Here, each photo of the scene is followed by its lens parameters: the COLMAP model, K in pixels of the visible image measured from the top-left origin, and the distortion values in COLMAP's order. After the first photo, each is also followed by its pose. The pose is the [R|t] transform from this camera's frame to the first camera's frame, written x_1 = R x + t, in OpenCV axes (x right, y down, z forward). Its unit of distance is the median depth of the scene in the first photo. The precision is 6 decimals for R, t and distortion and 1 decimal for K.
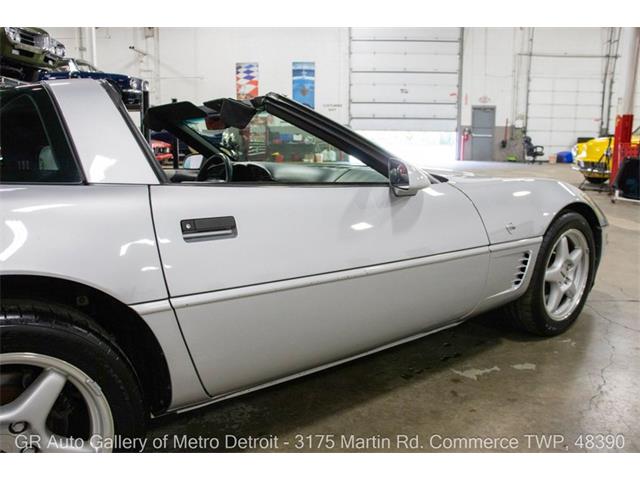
lens RADIAL K [[518.4, 0, 320.0], [0, 518.4, 240.0], [0, 0, 1]] dist [-0.155450, 0.116860]
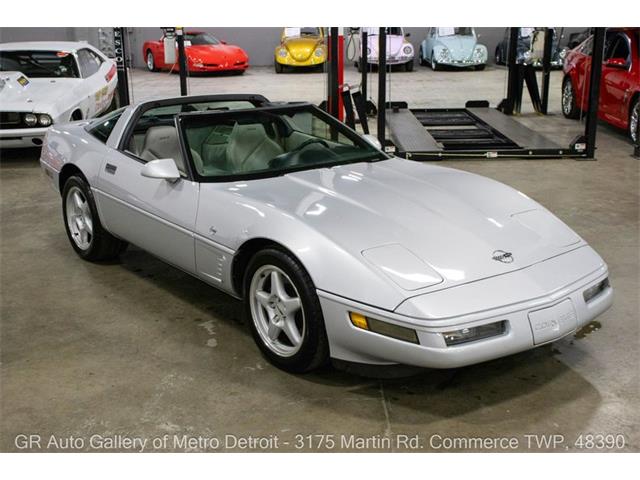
lens RADIAL K [[789.6, 0, 320.0], [0, 789.6, 240.0], [0, 0, 1]] dist [0.015164, 0.073443]
pose [[0.020841, 0.276813, -0.960698, 0.699570], [-0.187378, 0.944961, 0.268213, -0.177889], [0.982067, 0.174424, 0.071563, 0.338639]]
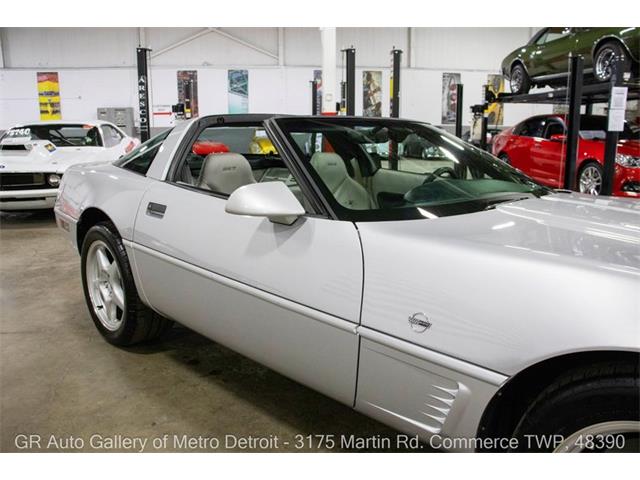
lens RADIAL K [[518.4, 0, 320.0], [0, 518.4, 240.0], [0, 0, 1]] dist [-0.155450, 0.116860]
pose [[0.139727, 0.199276, -0.969931, 0.273977], [-0.193258, 0.966190, 0.170667, -0.058057], [0.971148, 0.163600, 0.173514, 0.231765]]
